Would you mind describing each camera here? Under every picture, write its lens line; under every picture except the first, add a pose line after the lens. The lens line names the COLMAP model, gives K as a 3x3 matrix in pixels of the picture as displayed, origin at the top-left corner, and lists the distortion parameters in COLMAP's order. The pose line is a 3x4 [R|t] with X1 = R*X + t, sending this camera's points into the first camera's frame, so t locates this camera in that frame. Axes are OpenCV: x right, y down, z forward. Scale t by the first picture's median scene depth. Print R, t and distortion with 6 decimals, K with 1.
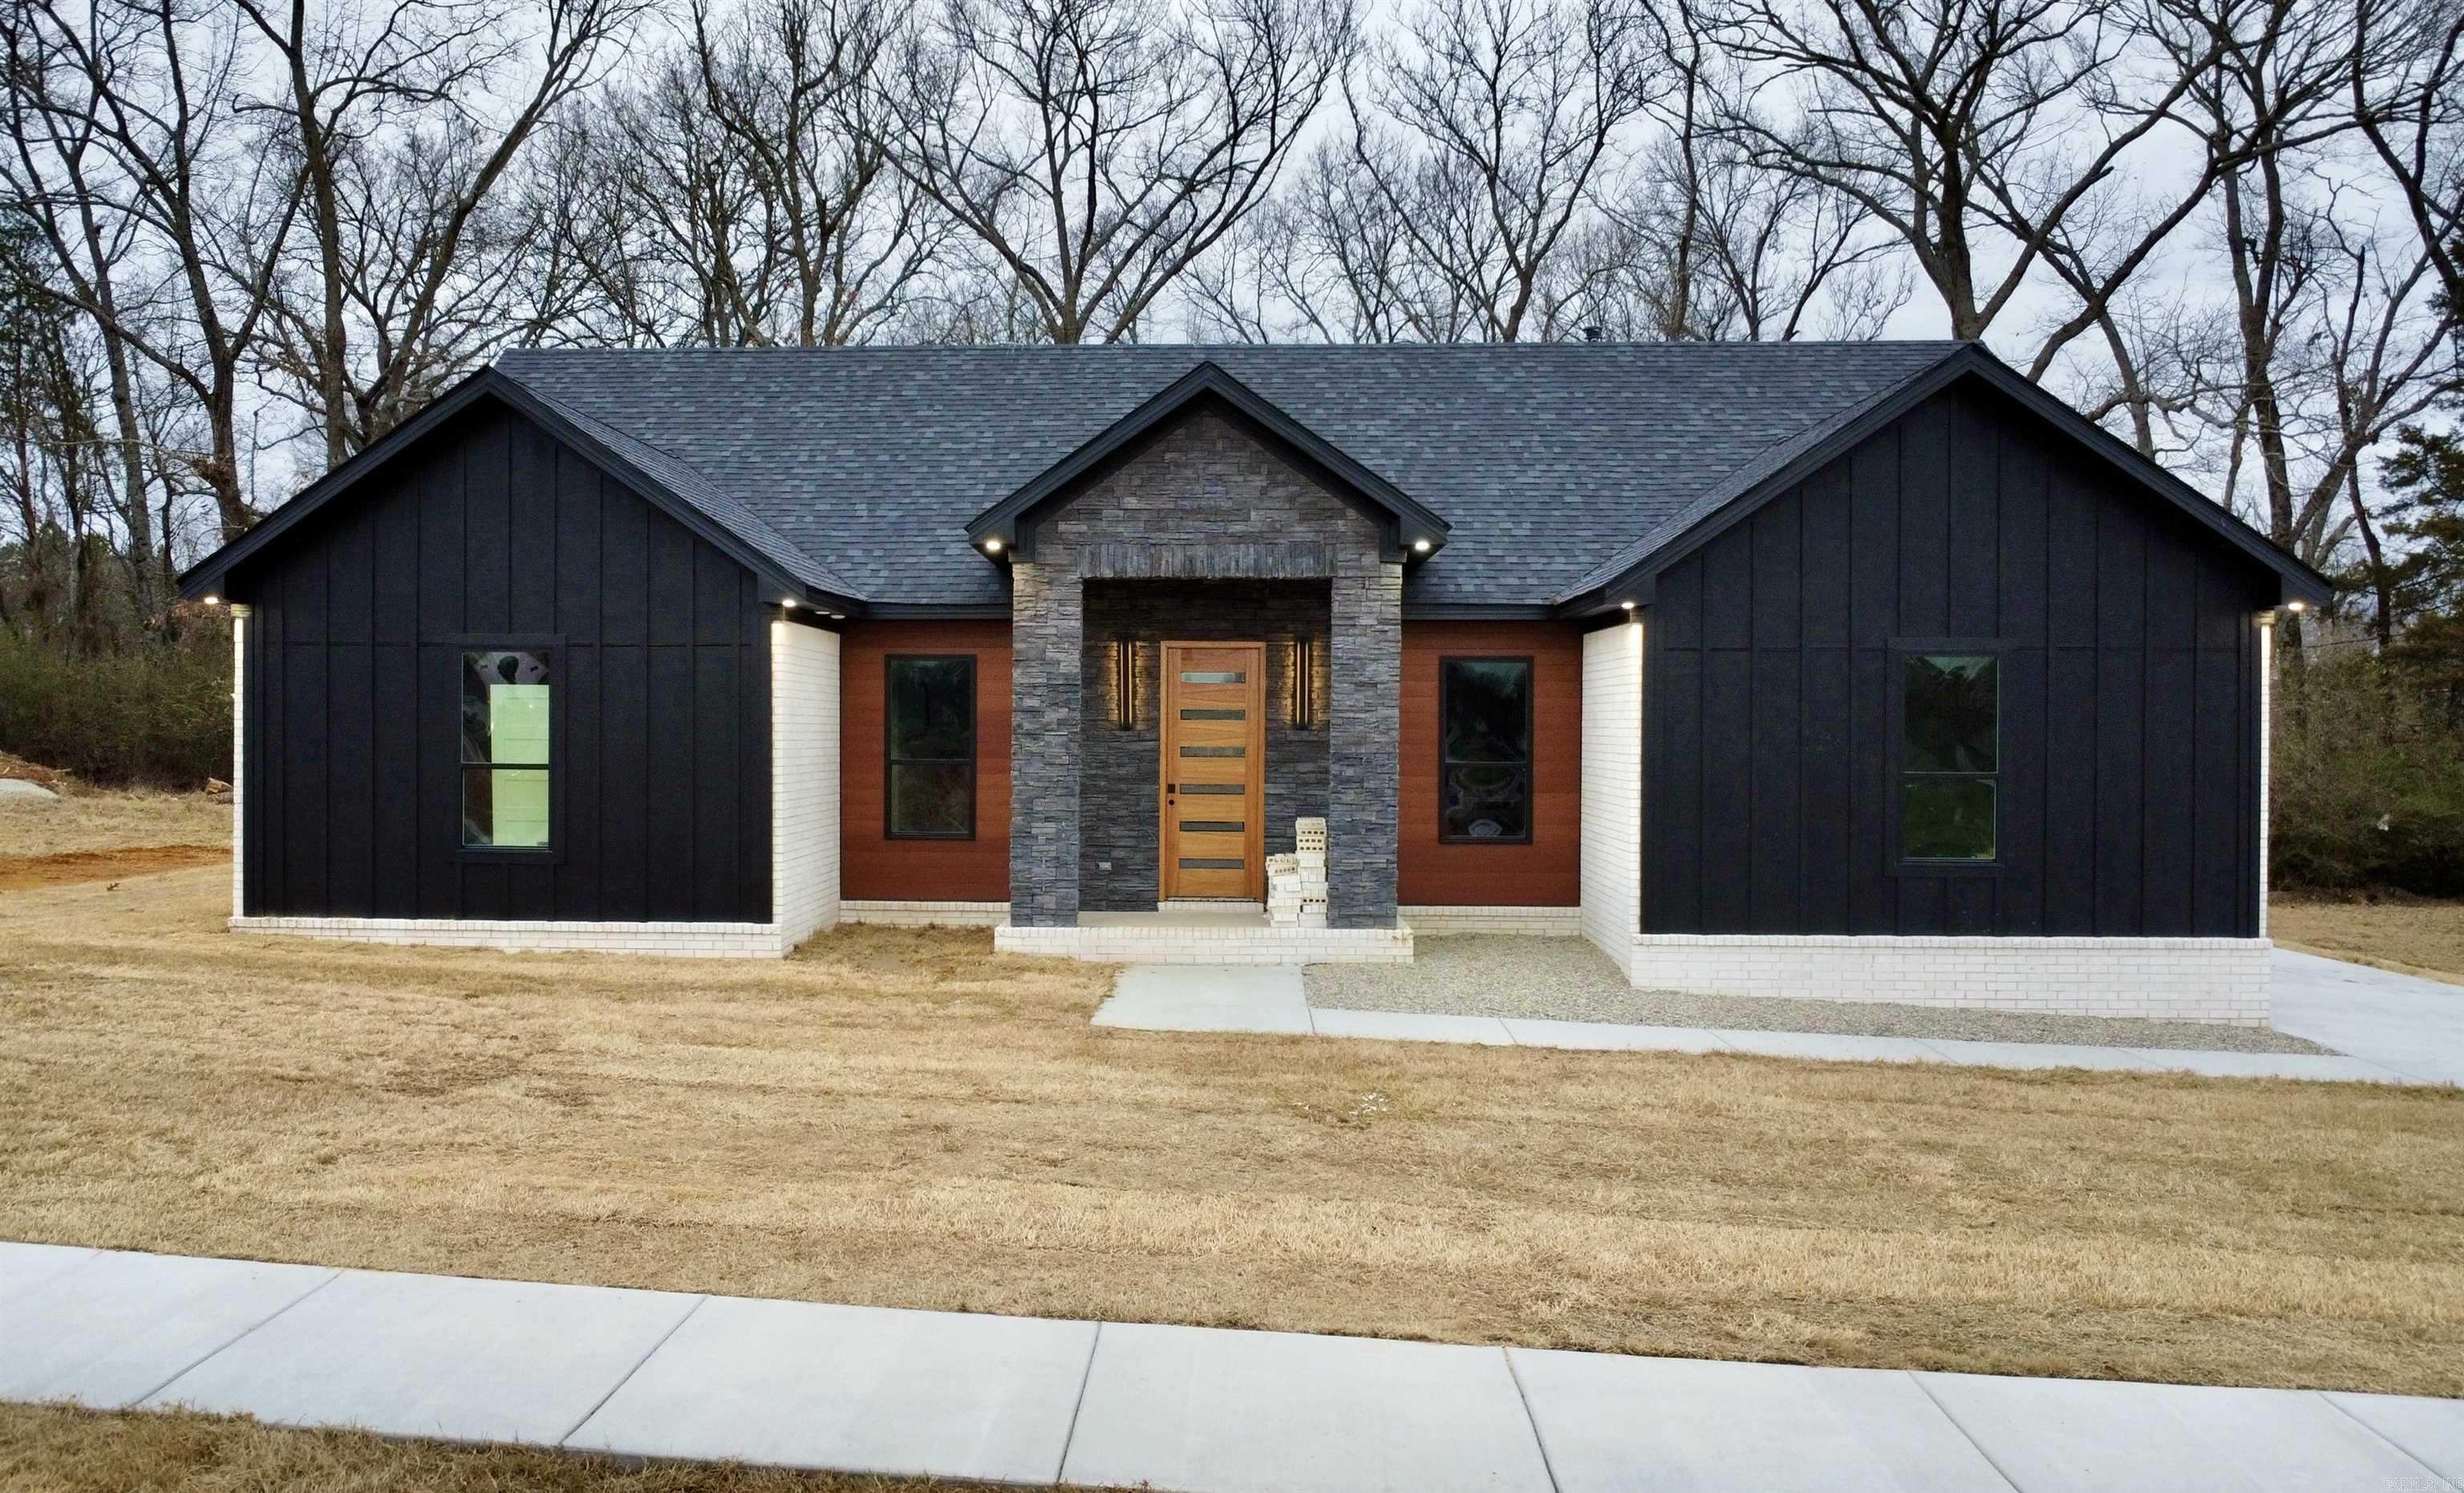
lens RADIAL K [[1915.2, 0, 1223.5], [0, 1915.2, 743.7], [0, 0, 1]] dist [-0.016022, -0.005226]
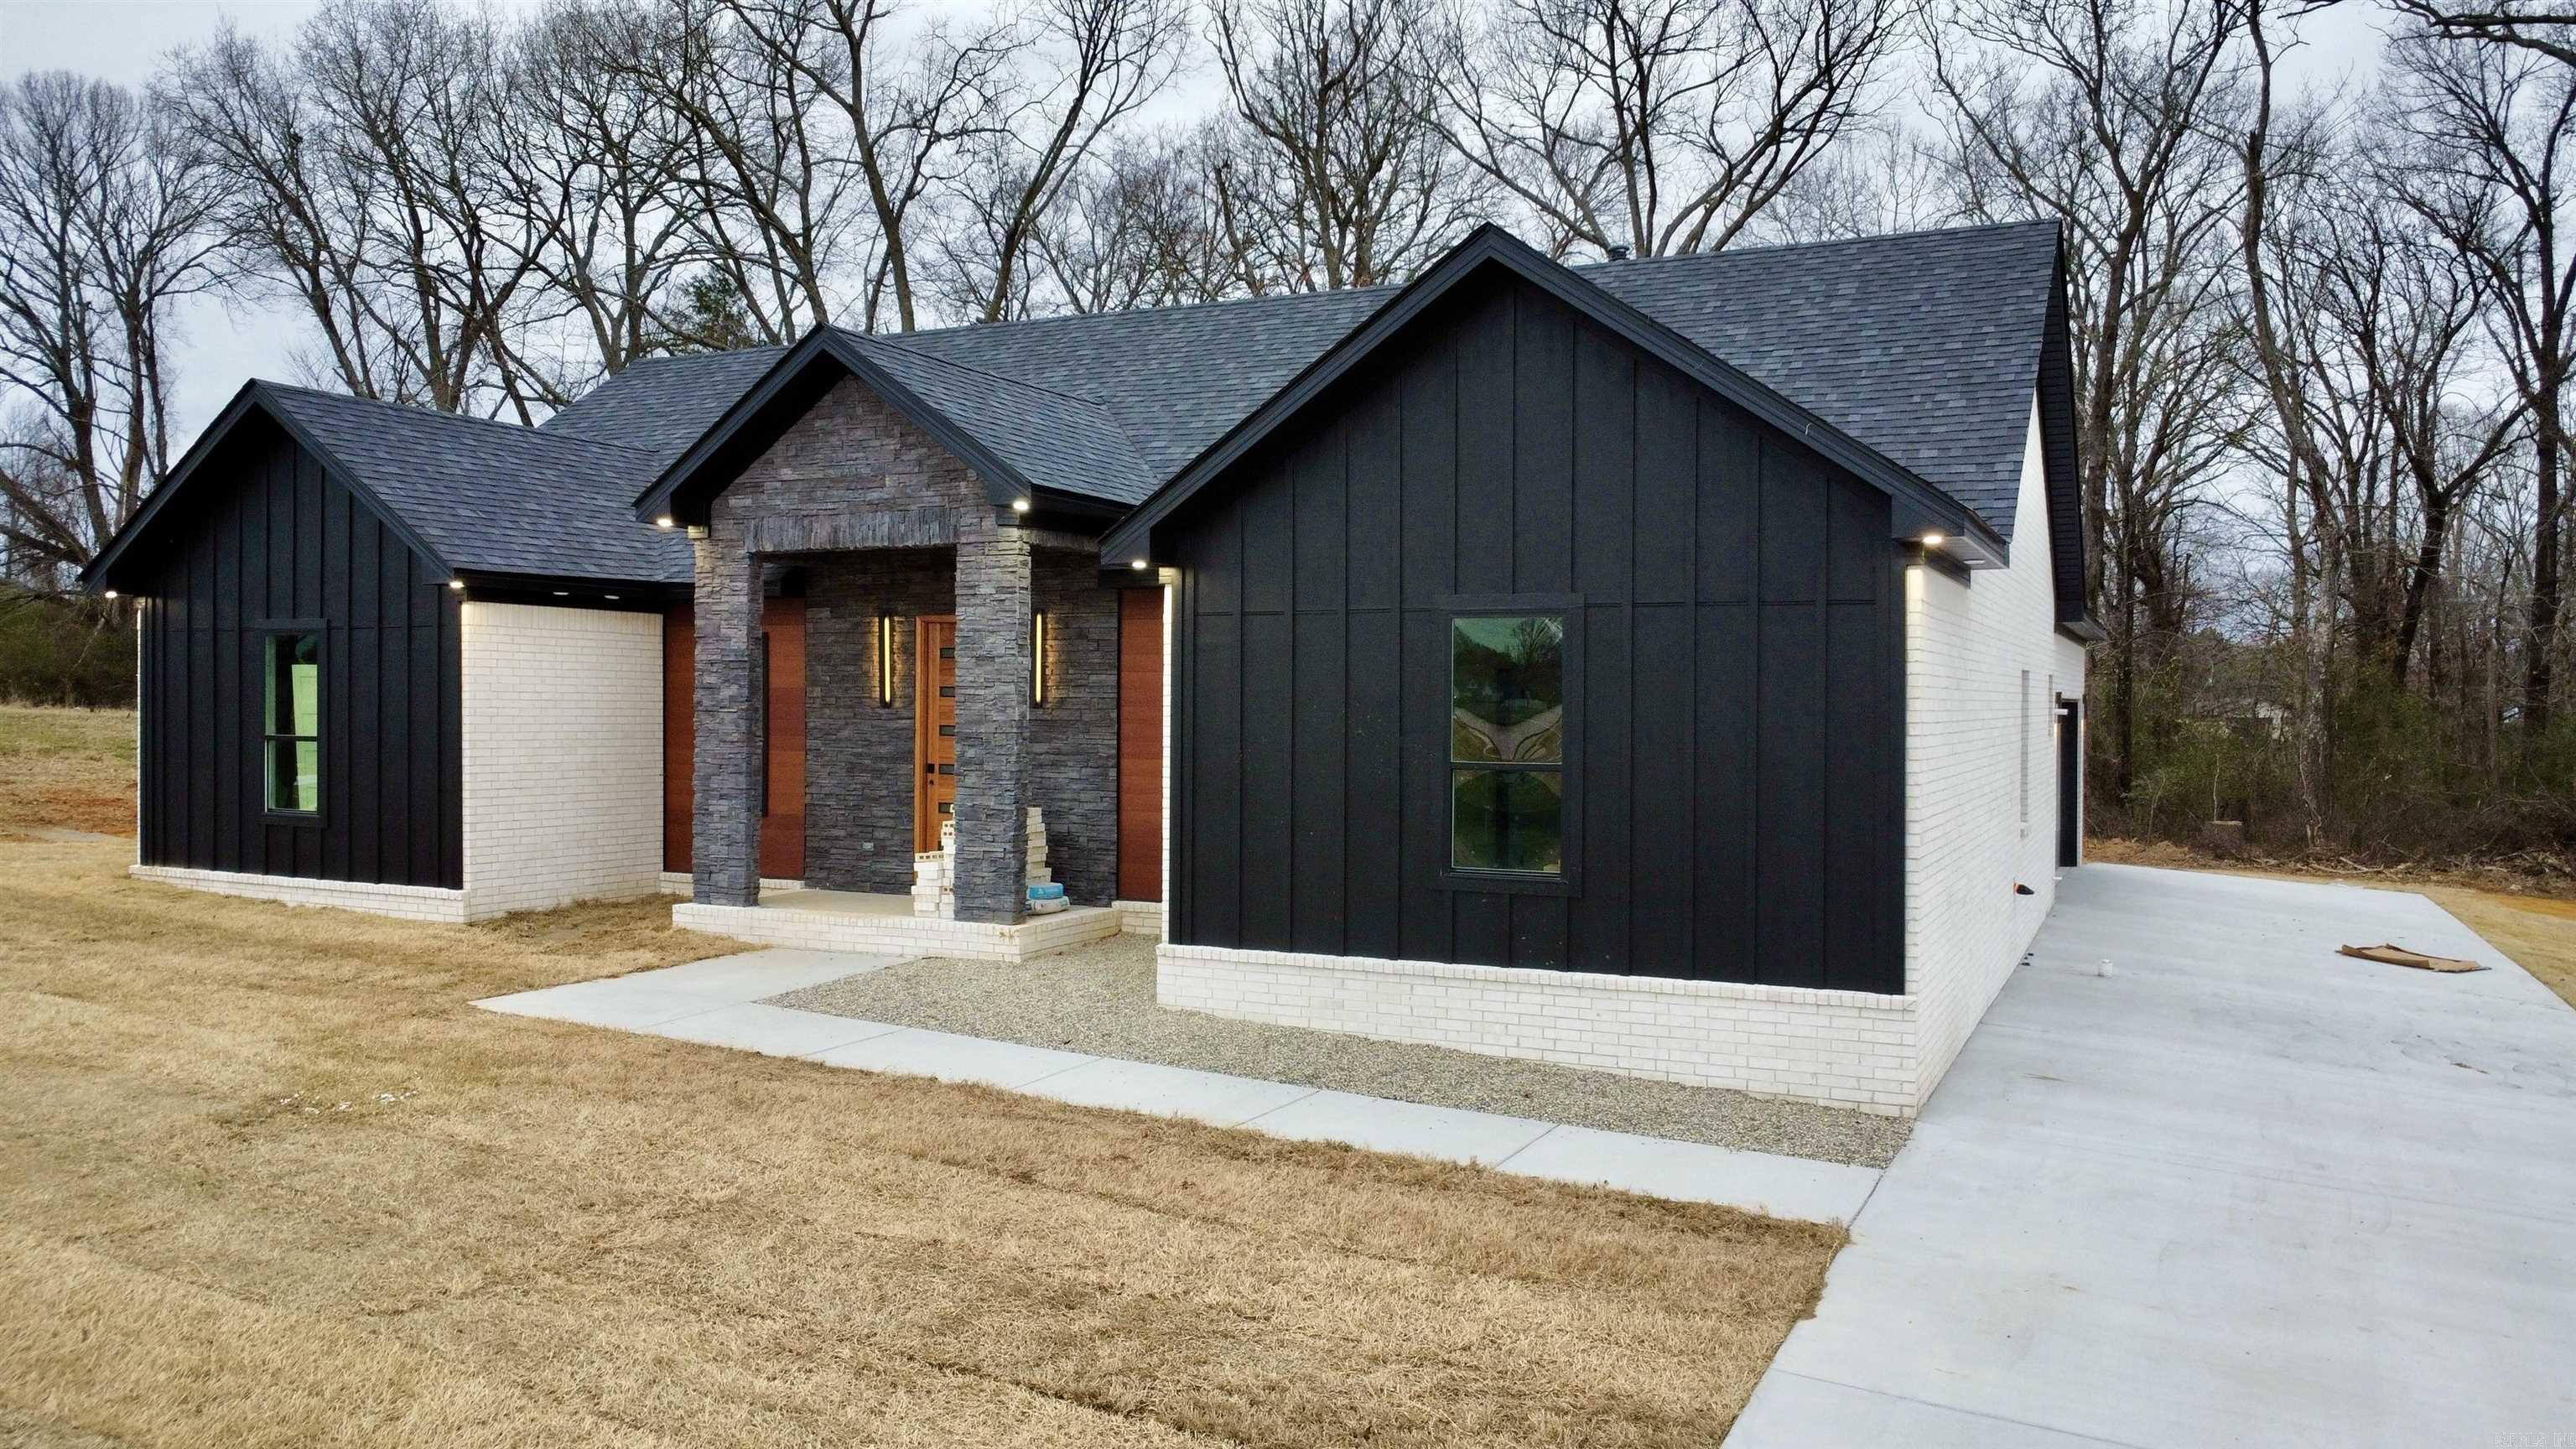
lens RADIAL K [[1877.9, 0, 1294.2], [0, 1877.9, 716.2], [0, 0, 1]] dist [0.006329, 0.001975]
pose [[0.917553, 0.004583, -0.397587, 0.570421], [-0.006034, 0.999979, -0.002399, -0.001800], [0.397568, 0.004600, 0.917561, 0.225908]]
